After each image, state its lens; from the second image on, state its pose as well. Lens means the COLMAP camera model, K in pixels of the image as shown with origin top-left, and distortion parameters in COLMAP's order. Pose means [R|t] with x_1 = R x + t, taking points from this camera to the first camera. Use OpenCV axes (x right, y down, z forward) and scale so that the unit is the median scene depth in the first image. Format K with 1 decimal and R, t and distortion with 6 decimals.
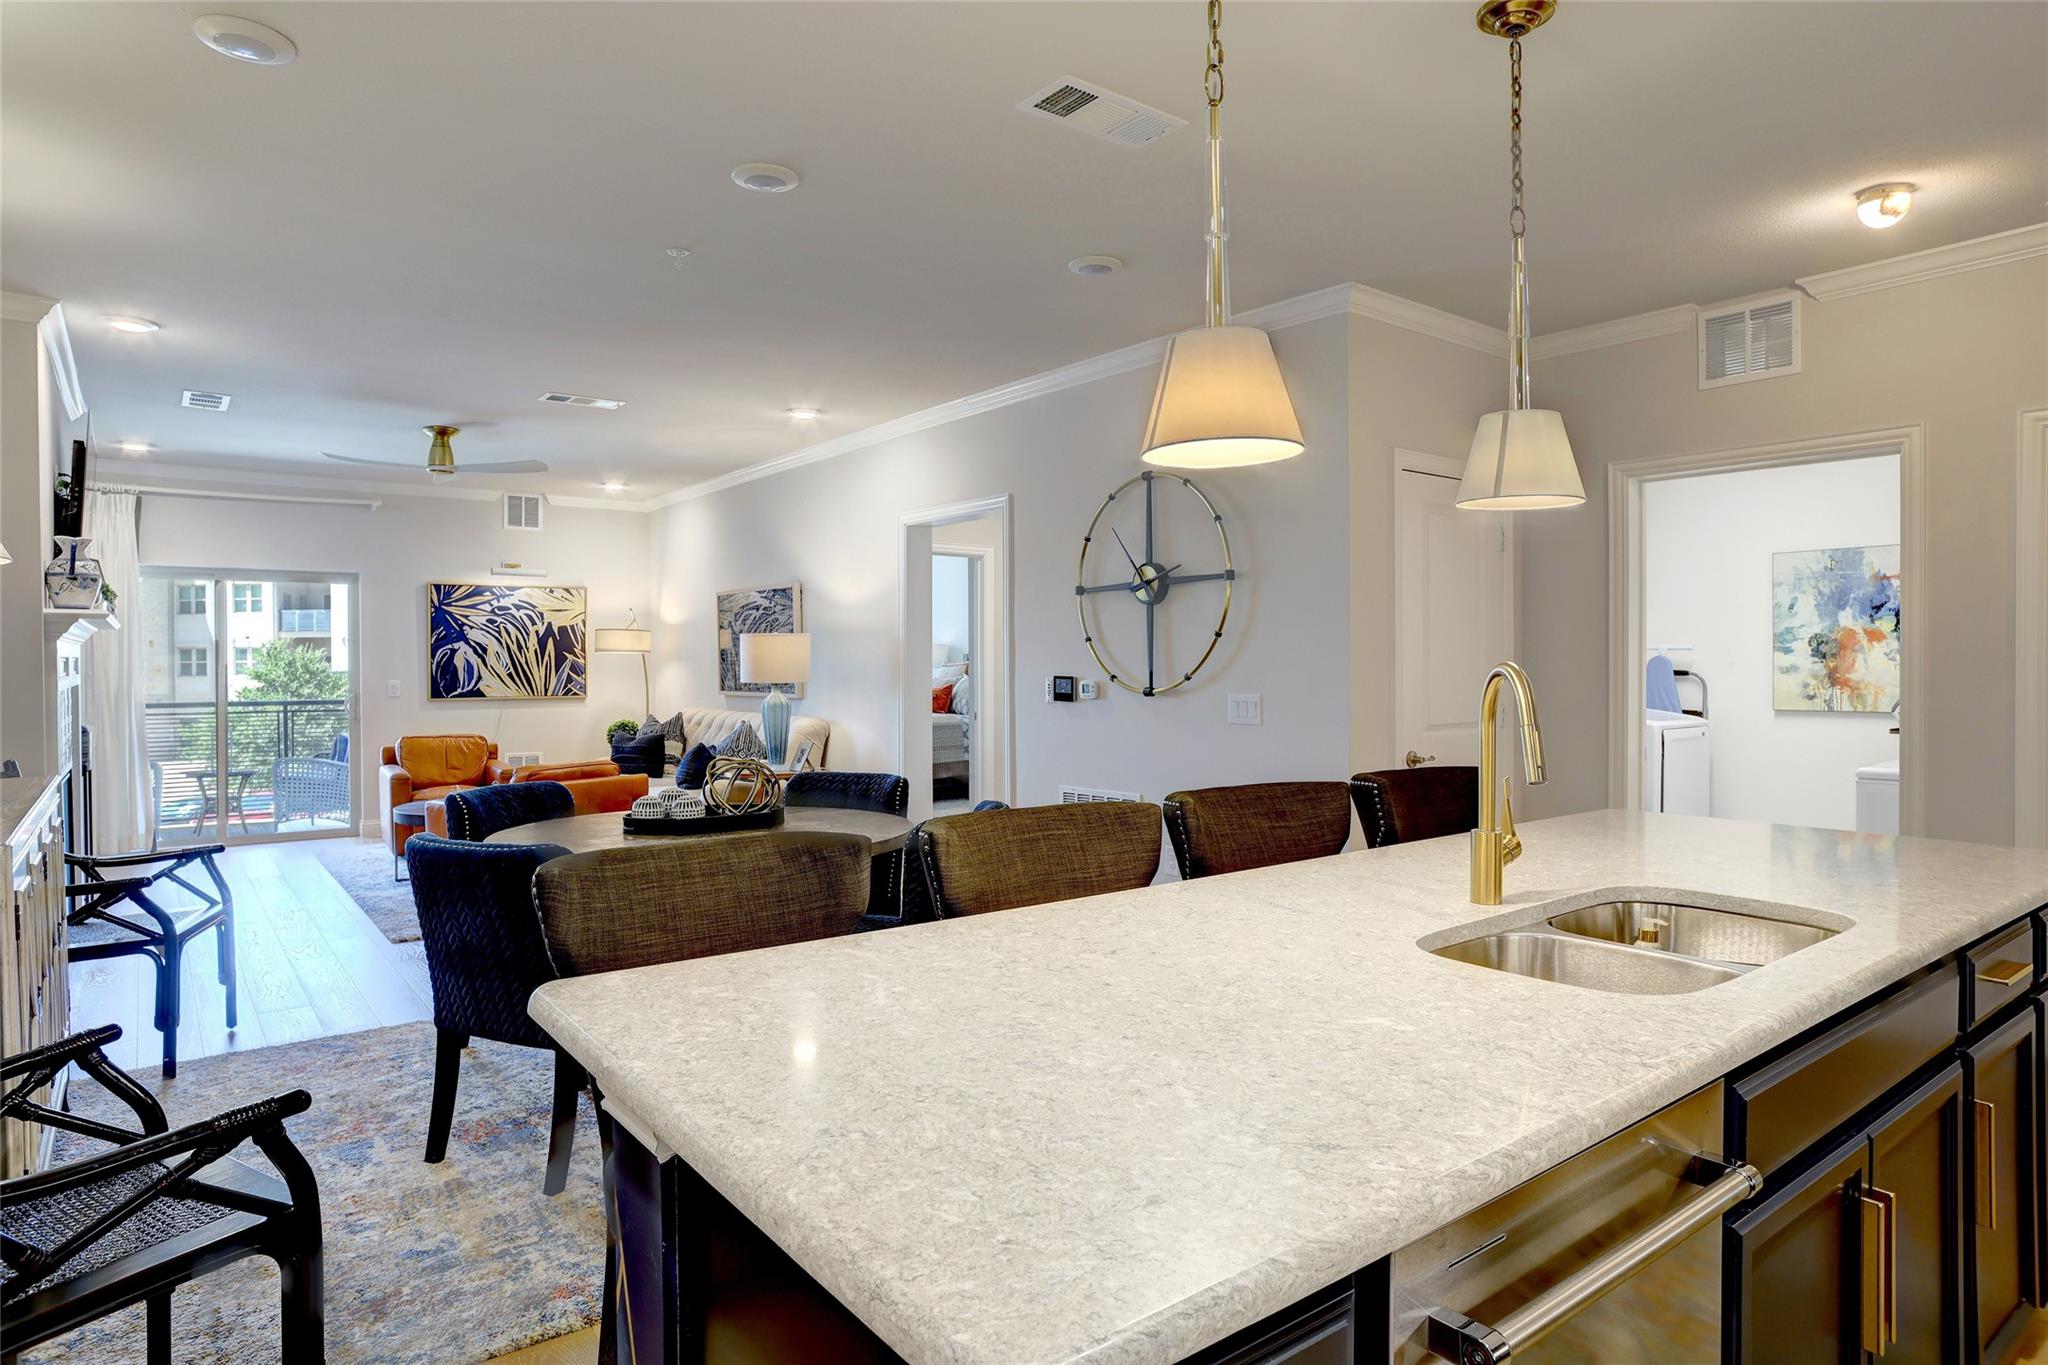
lens RADIAL K [[1158.3, 0, 1023.5], [0, 1158.3, 674.2], [0, 0, 1]] dist [-0.000463, 0.000577]
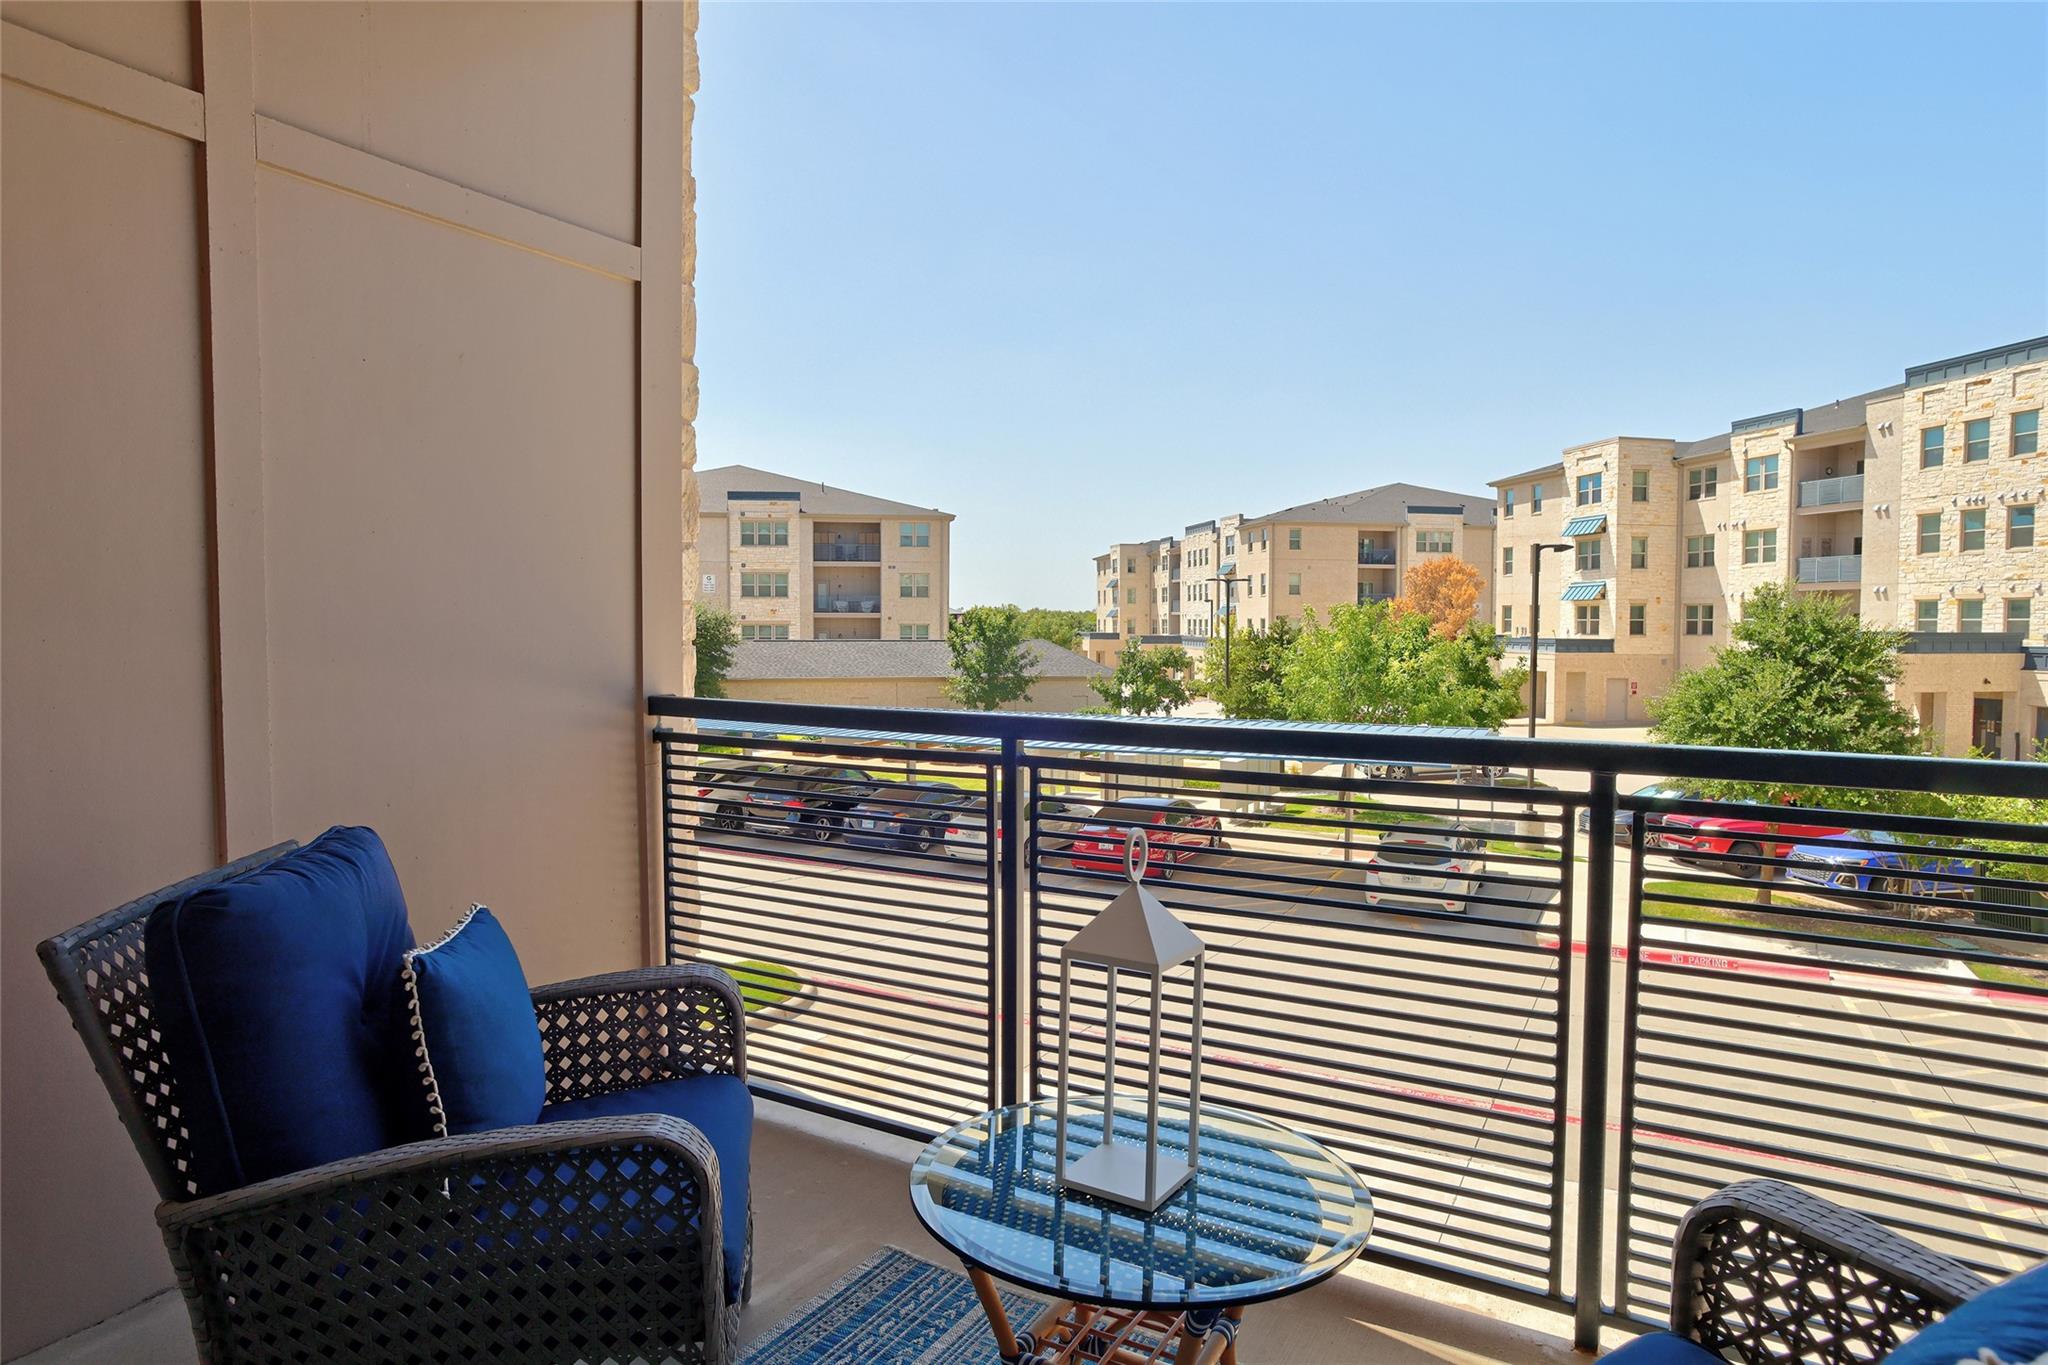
lens RADIAL K [[1158.3, 0, 1023.5], [0, 1158.3, 674.2], [0, 0, 1]] dist [-0.000463, 0.000577]
pose [[0.396536, 0.045184, -0.916907, -0.425409], [-0.014699, 0.998972, 0.042871, 0.003955], [0.917902, -0.003522, 0.396792, 0.709767]]
